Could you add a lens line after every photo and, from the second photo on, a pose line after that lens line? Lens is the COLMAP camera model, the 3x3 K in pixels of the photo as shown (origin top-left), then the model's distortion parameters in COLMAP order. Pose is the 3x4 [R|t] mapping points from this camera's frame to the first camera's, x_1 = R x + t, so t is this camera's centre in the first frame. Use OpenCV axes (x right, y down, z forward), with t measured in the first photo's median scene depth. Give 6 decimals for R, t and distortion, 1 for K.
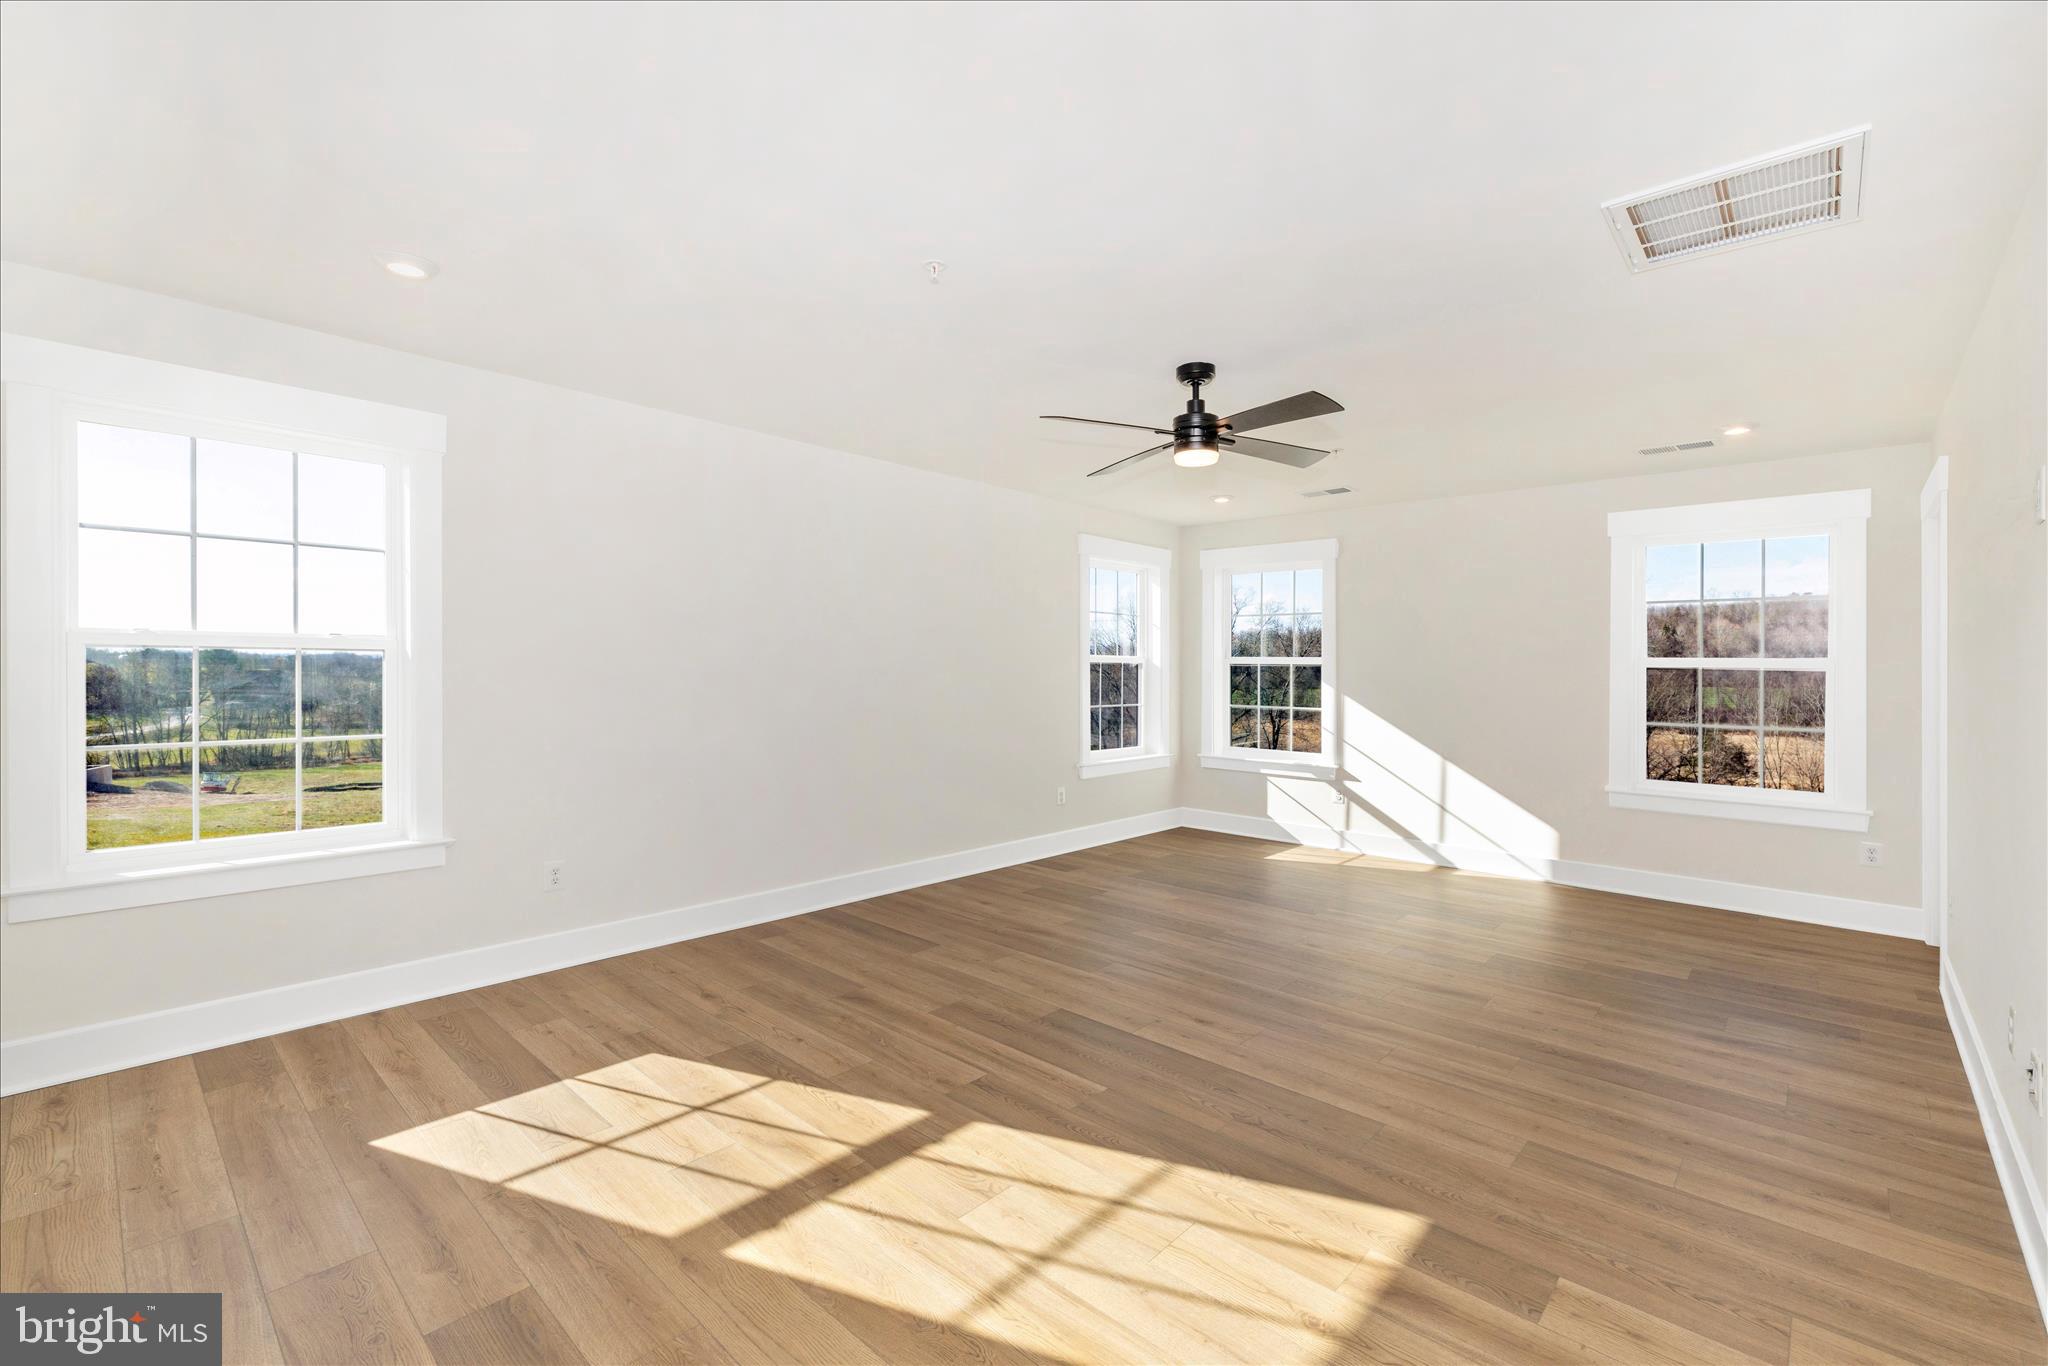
lens RADIAL K [[881.3, 0, 1030.2], [0, 881.3, 671.6], [0, 0, 1]] dist [-0.004164, 0.000784]
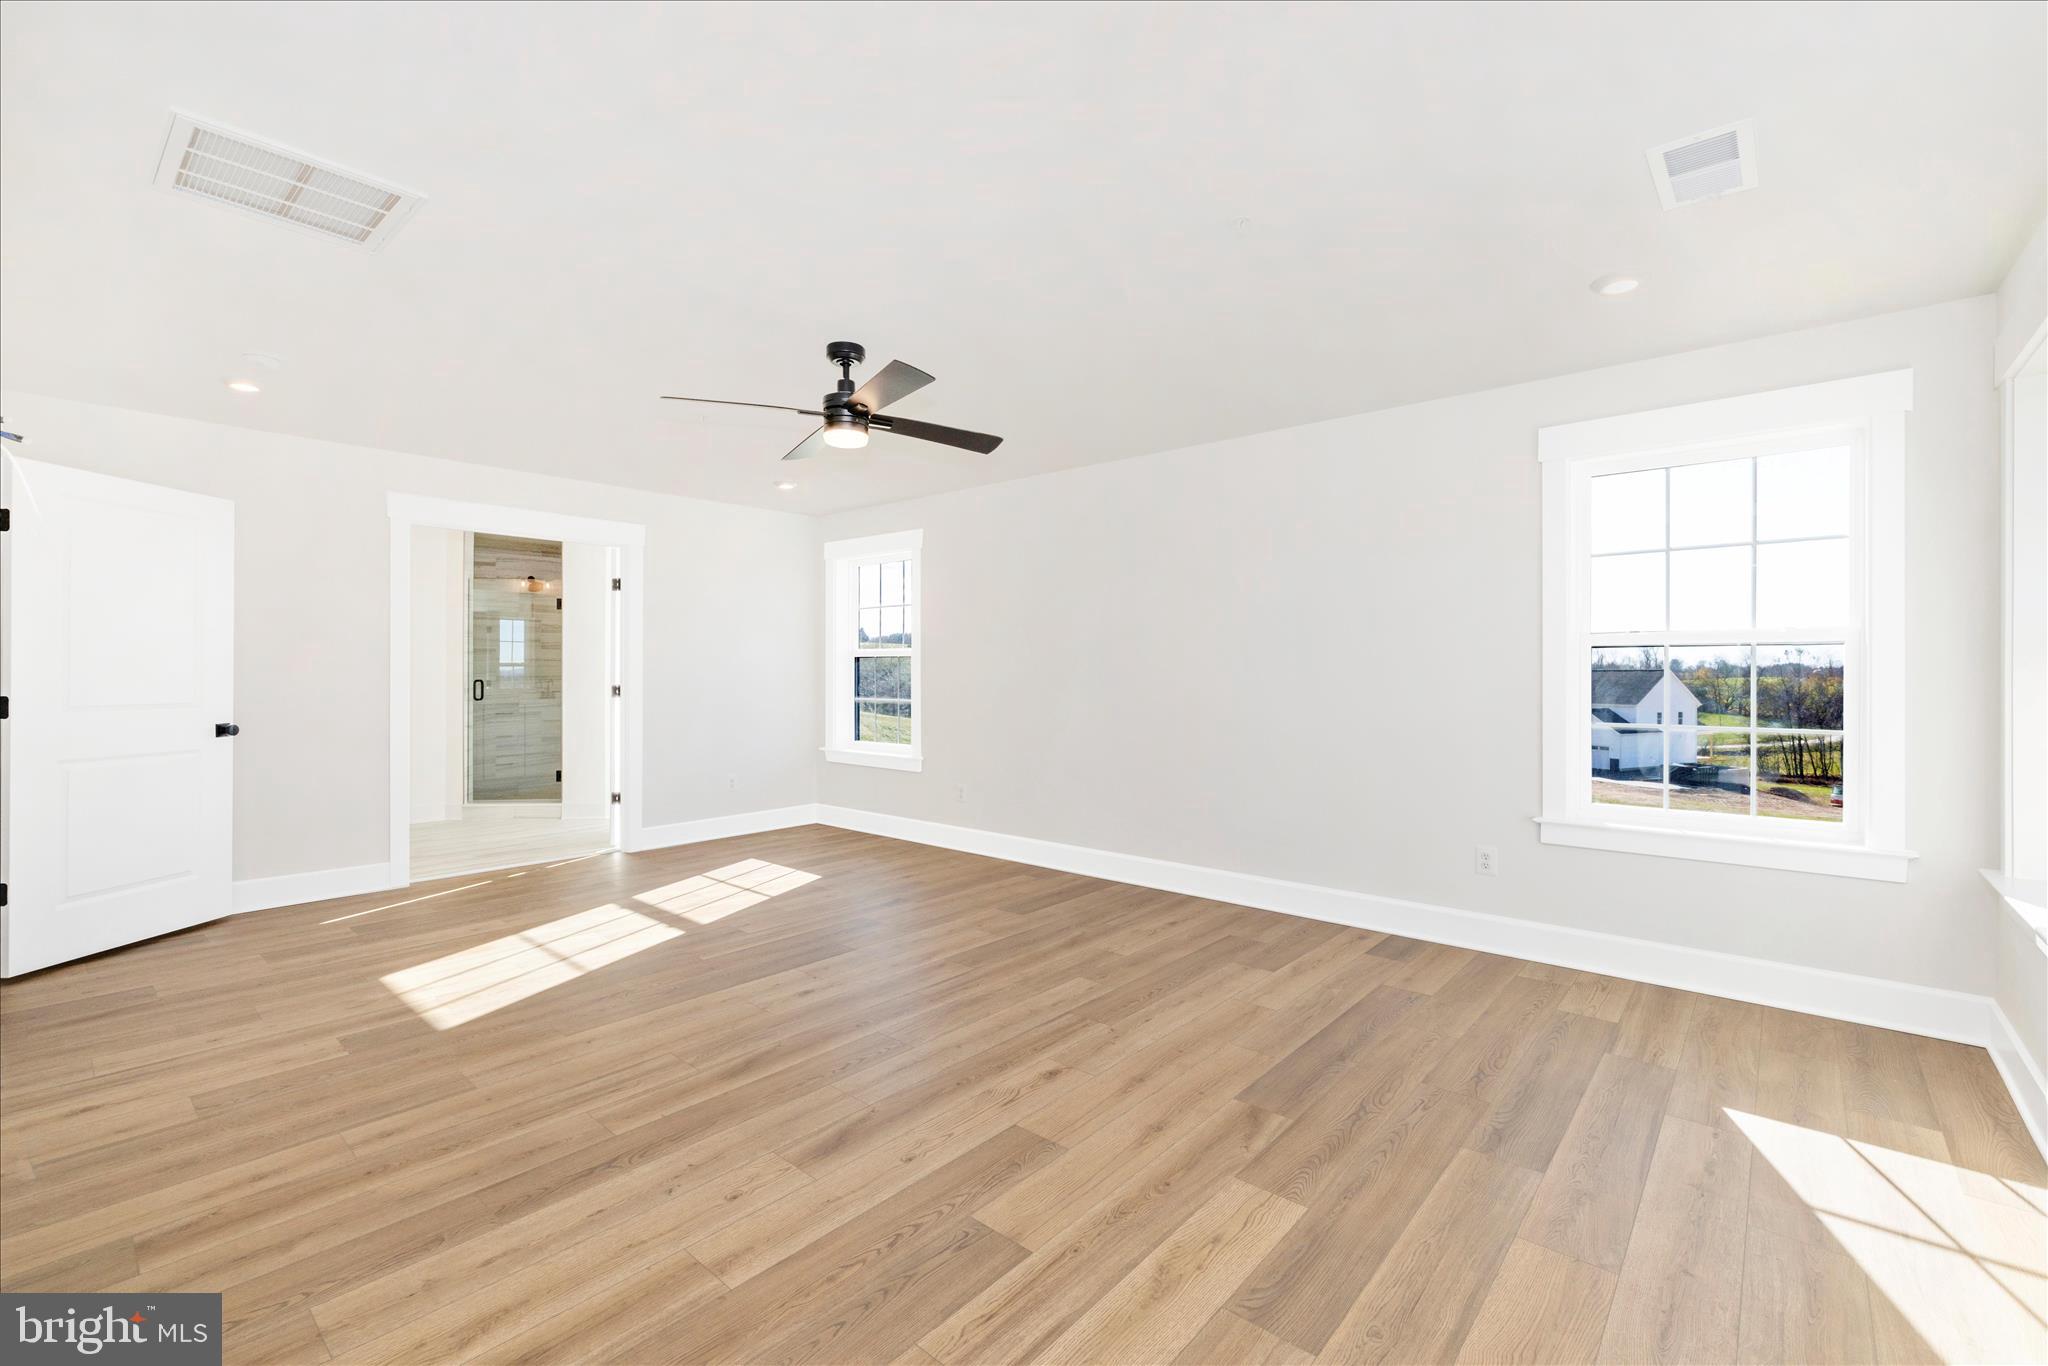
lens RADIAL K [[881.3, 0, 1017.3], [0, 881.3, 679.4], [0, 0, 1]] dist [-0.004164, 0.000784]
pose [[0.021543, -0.003183, -0.999763, 1.220536], [-0.003893, 0.999987, -0.003267, 0.030742], [0.999760, 0.003962, 0.021530, 1.209727]]
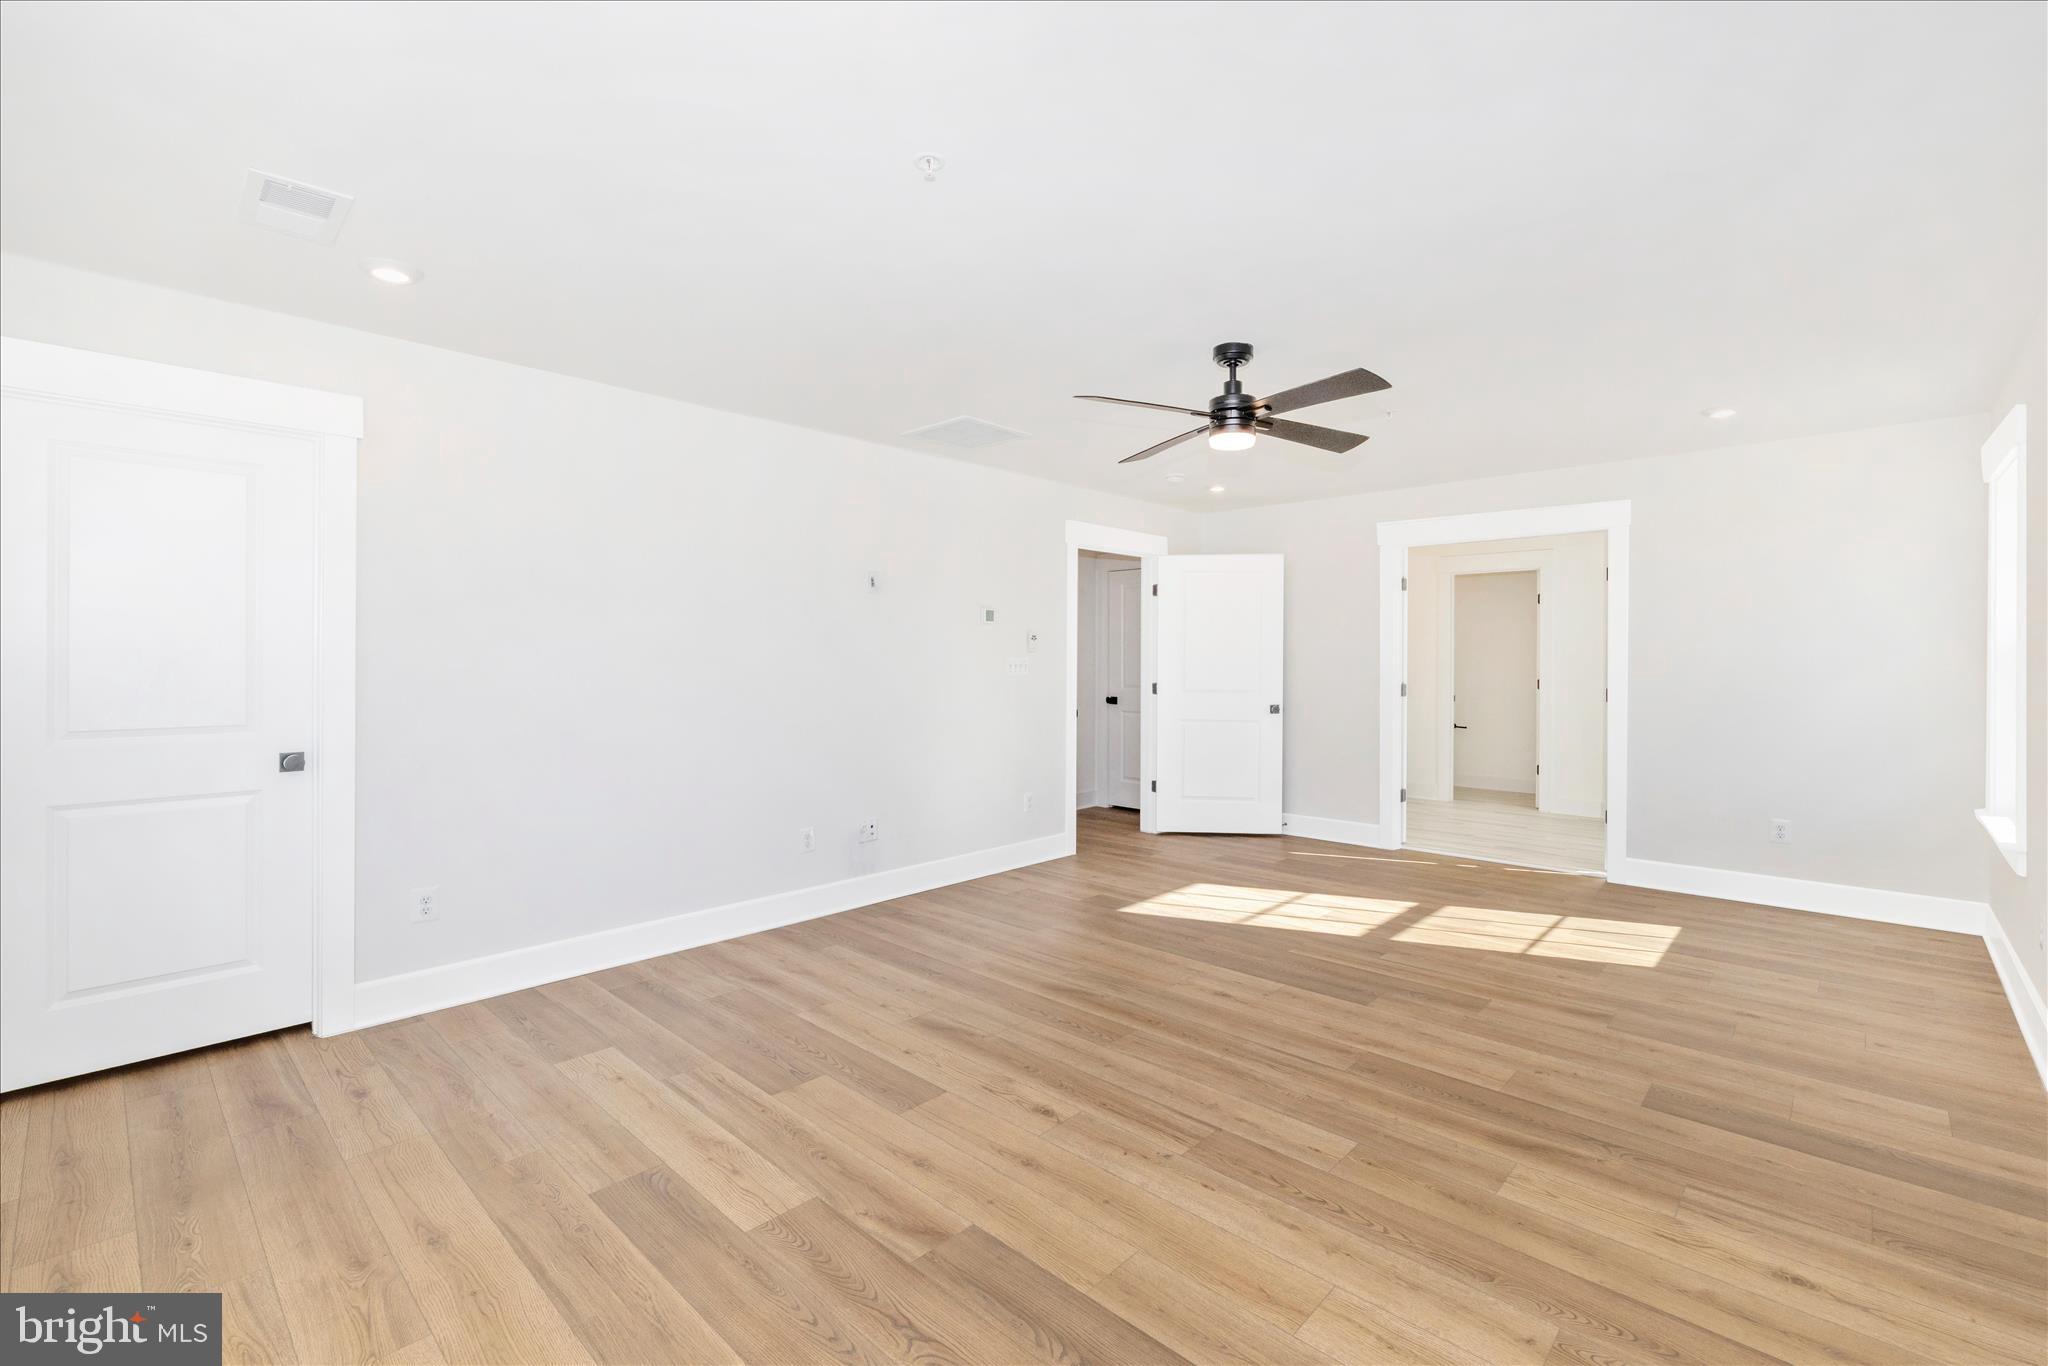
lens RADIAL K [[881.3, 0, 1033.7], [0, 881.3, 685.7], [0, 0, 1]] dist [-0.004164, 0.000784]
pose [[-0.999872, -0.013517, 0.008546, 0.413993], [-0.013217, 0.999329, 0.034173, -0.007014], [-0.009003, 0.034056, -0.999379, 2.020089]]
